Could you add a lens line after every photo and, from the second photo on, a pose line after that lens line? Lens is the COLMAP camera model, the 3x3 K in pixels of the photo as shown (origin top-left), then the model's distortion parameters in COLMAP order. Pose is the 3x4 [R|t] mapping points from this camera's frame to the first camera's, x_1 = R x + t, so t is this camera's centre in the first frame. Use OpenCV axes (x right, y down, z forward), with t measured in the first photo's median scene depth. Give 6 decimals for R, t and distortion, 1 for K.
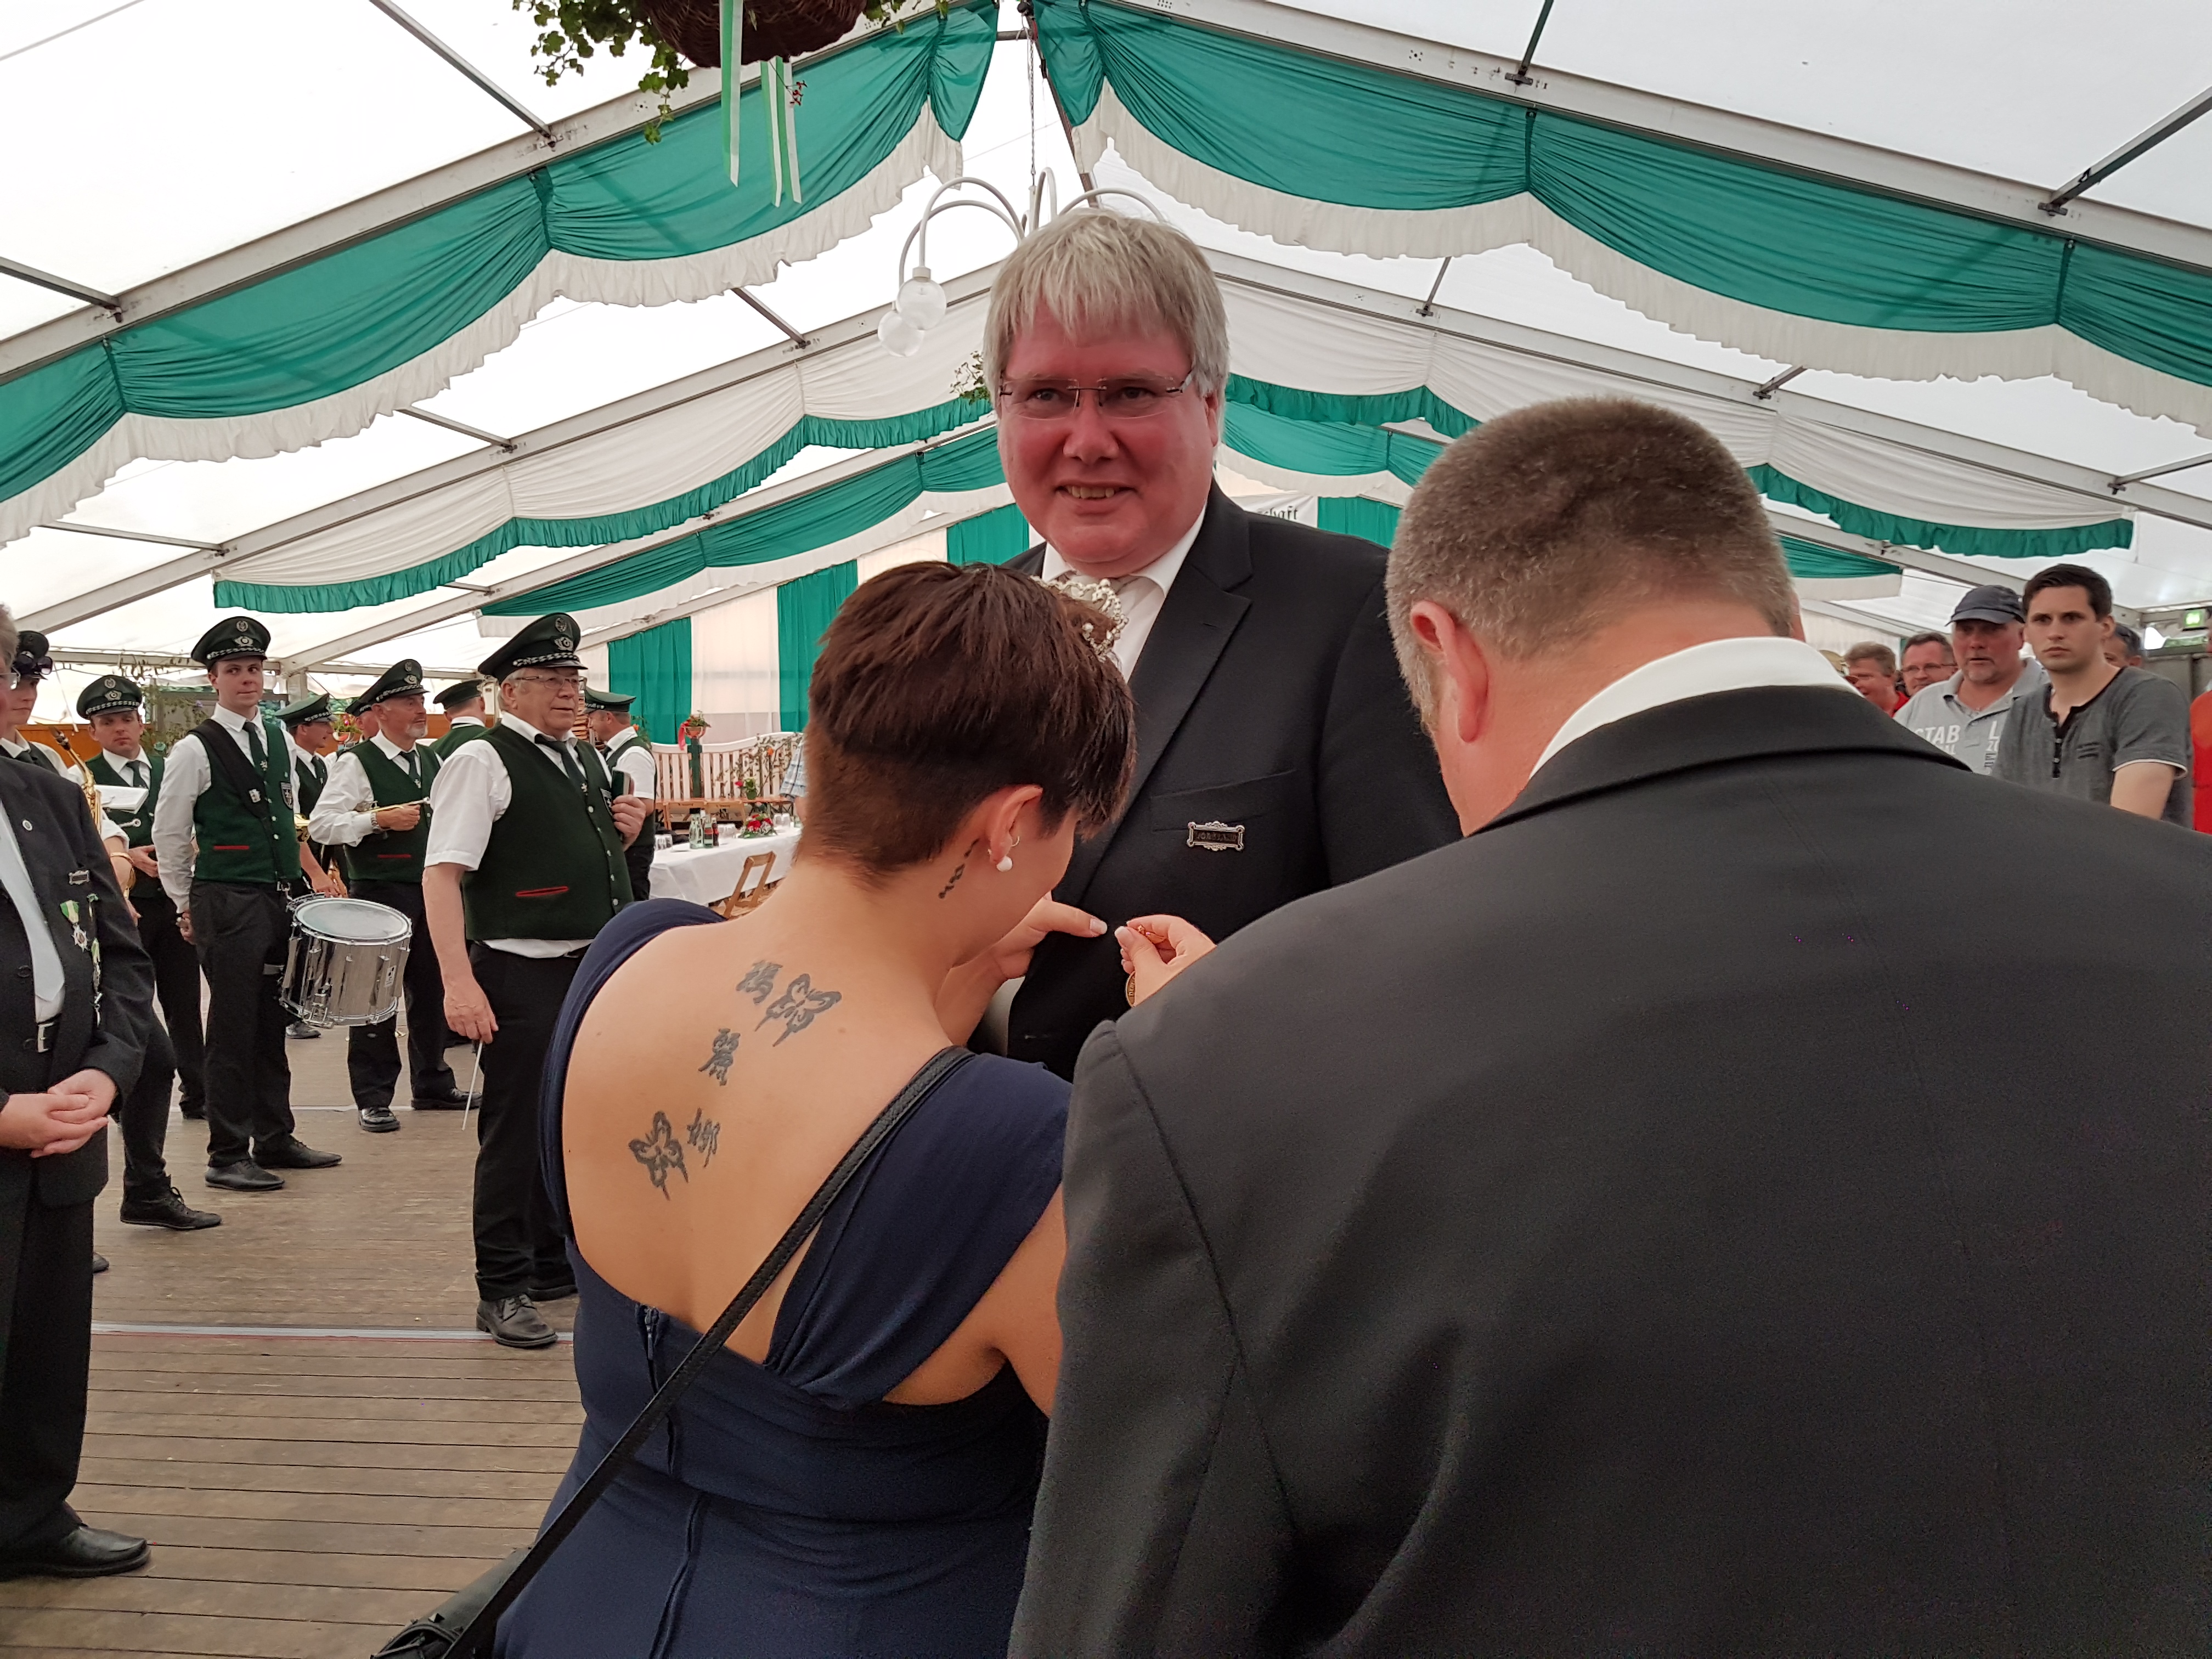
lens RADIAL K [[1714.9, 0, 1095.3], [0, 1714.9, 818.0], [0, 0, 1]] dist [0.061495, -0.093421]
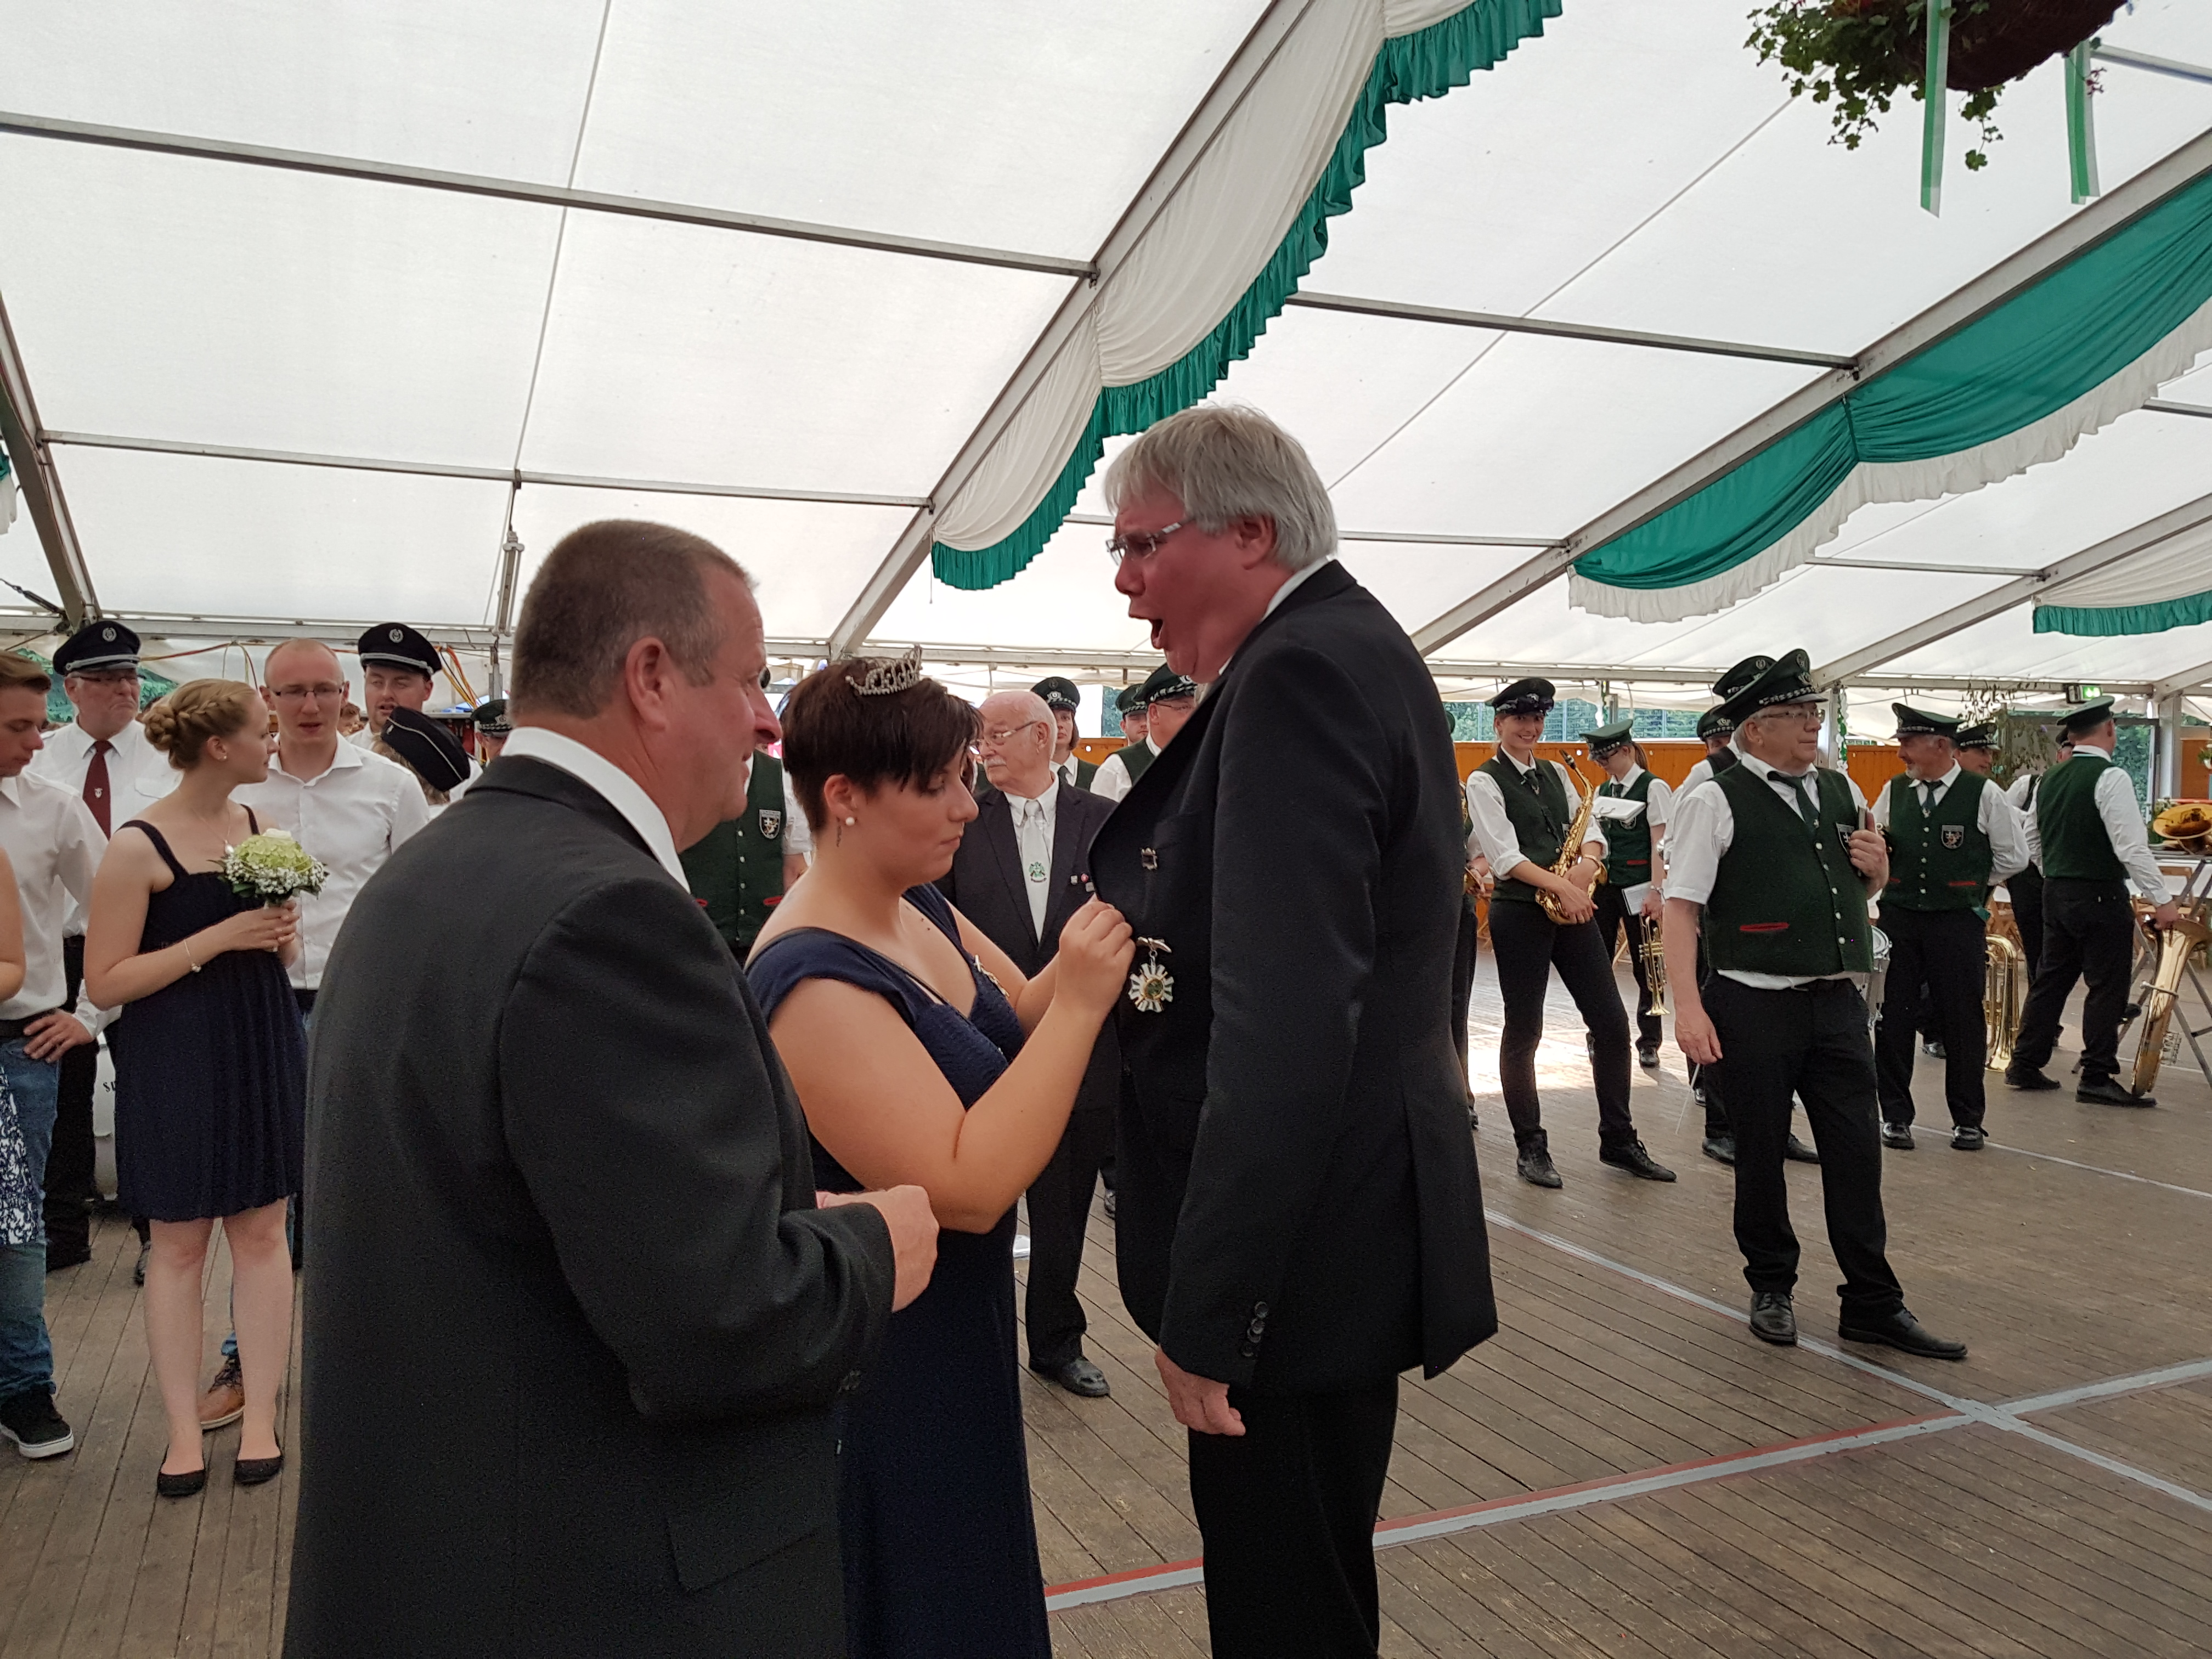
lens RADIAL K [[1713.6, 0, 1071.5], [0, 1713.6, 831.5], [0, 0, 1]] dist [0.064713, -0.068965]
pose [[0.504620, 0.064281, -0.860945, 0.147457], [-0.068689, 0.997052, 0.034183, -0.005928], [0.860605, 0.041888, 0.507548, 0.030445]]
